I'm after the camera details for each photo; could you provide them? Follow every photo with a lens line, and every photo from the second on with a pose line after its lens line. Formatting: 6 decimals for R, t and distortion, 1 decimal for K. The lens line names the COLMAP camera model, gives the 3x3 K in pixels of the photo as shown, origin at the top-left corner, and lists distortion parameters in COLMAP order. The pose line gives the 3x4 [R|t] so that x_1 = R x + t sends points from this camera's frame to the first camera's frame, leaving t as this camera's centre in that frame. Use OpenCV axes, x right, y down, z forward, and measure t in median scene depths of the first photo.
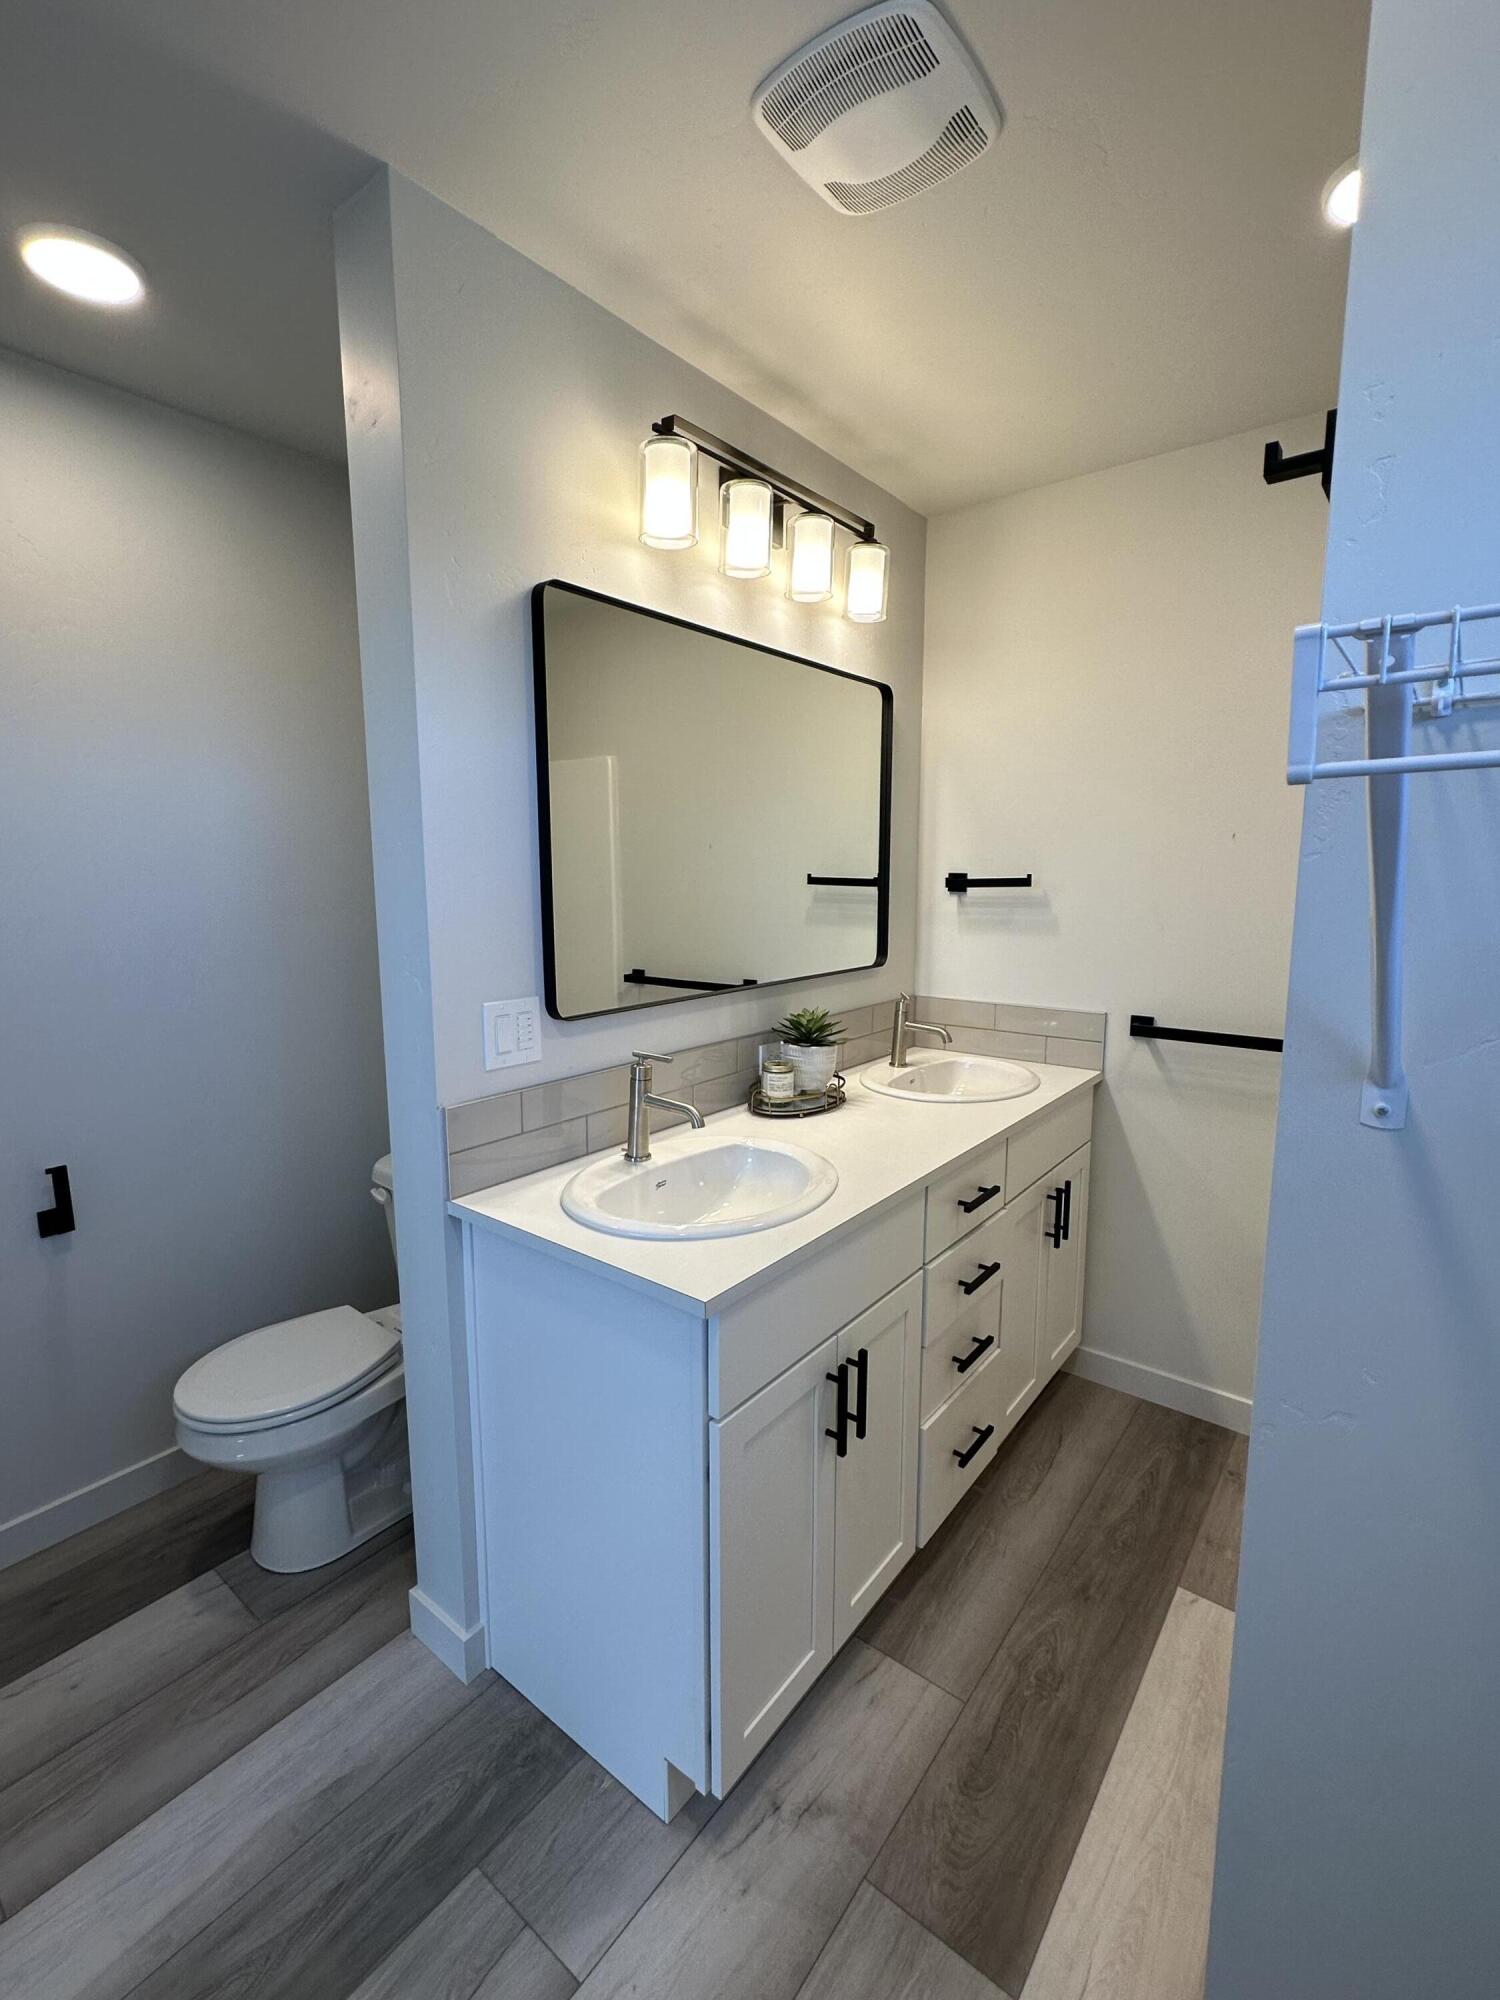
lens RADIAL K [[893.4, 0, 745.1], [0, 893.4, 993.2], [0, 0, 1]] dist [-0.002550, 0.001643]
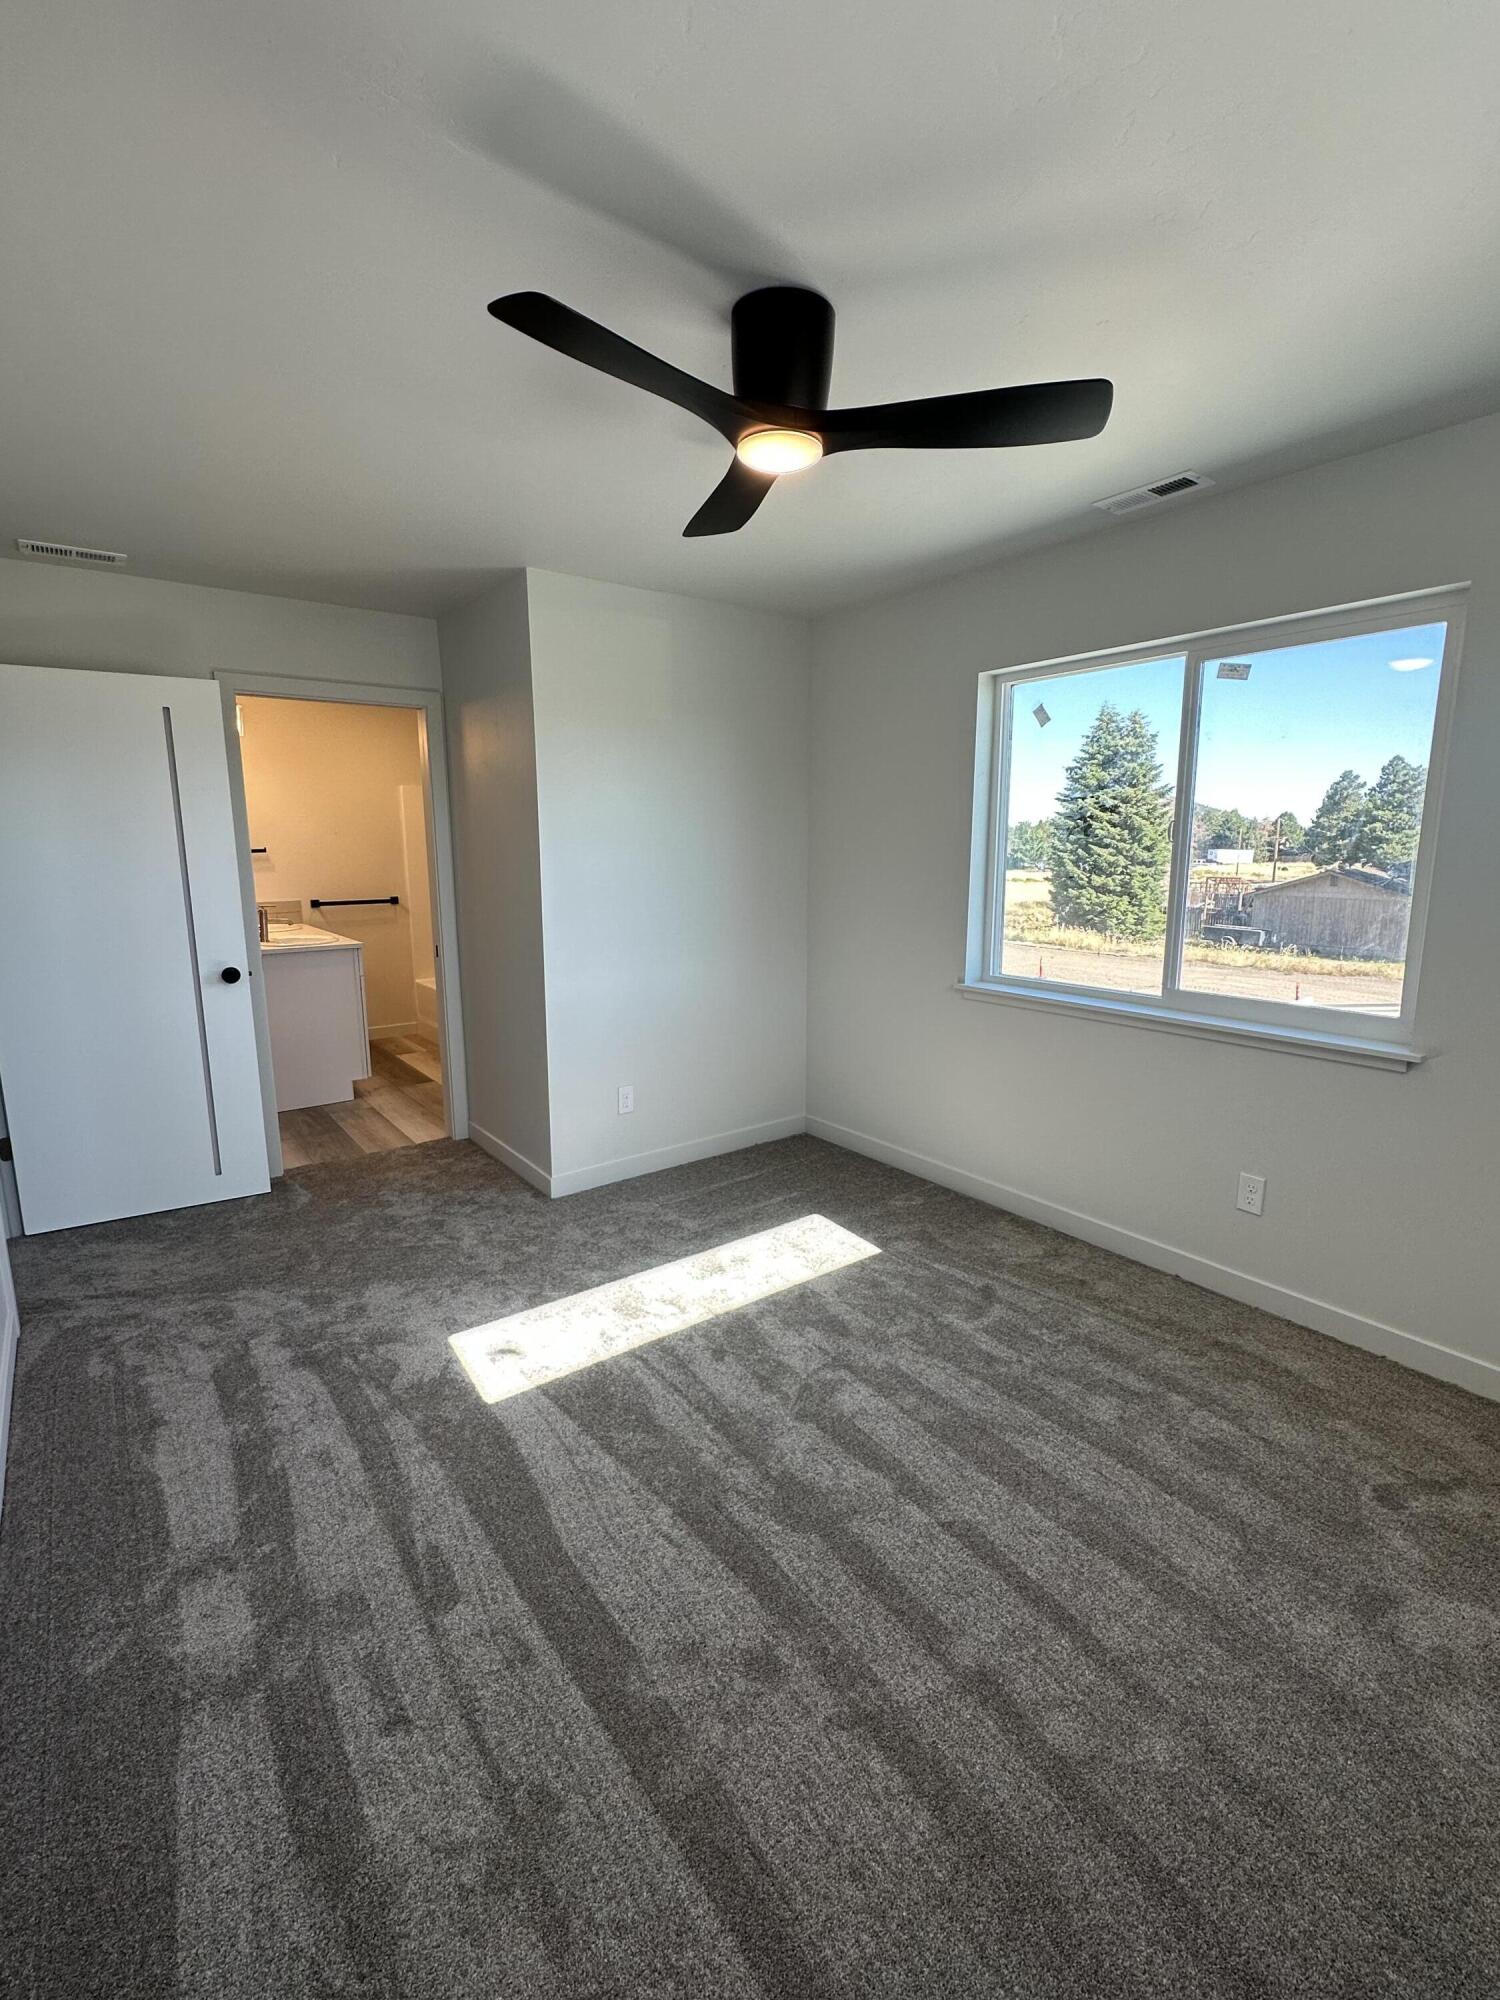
lens RADIAL K [[893.4, 0, 738.6], [0, 893.4, 999.9], [0, 0, 1]] dist [-0.002550, 0.001643]
pose [[0.264016, -0.167015, 0.949948, -3.007465], [0.140681, 0.981029, 0.133380, 0.234637], [-0.954204, 0.098425, 0.282503, -1.569966]]
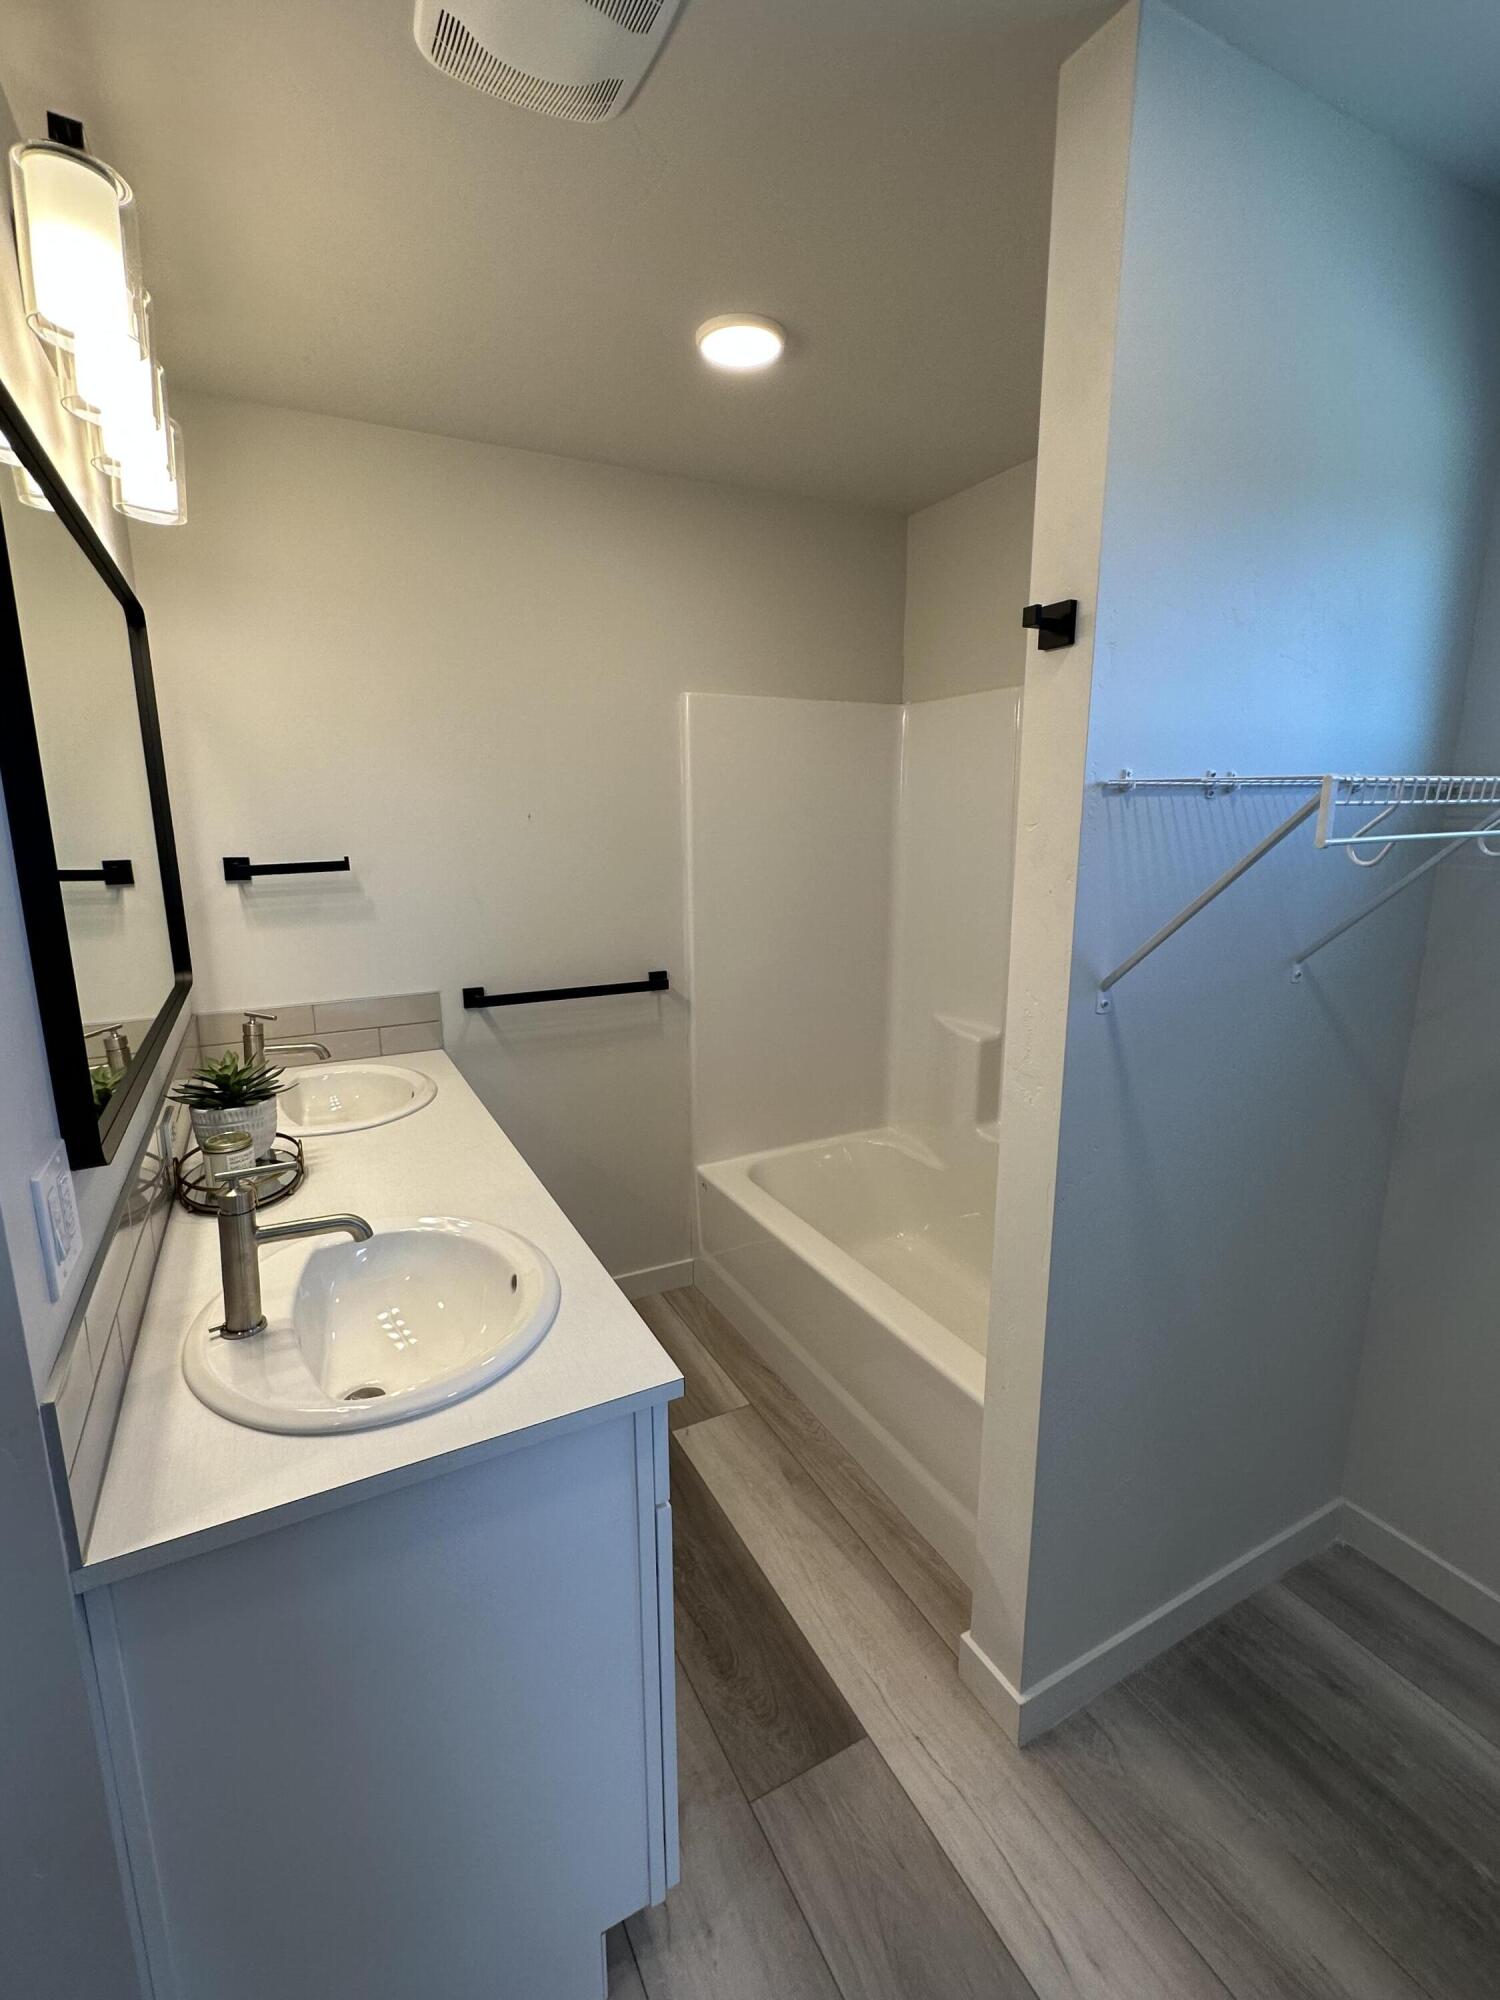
lens RADIAL K [[893.4, 0, 746.0], [0, 893.4, 992.6], [0, 0, 1]] dist [-0.002550, 0.001643]
pose [[0.409875, -0.180933, 0.894017, -0.596957], [0.132196, 0.981564, 0.138044, -0.117618], [-0.902511, 0.061604, 0.426237, 0.430472]]
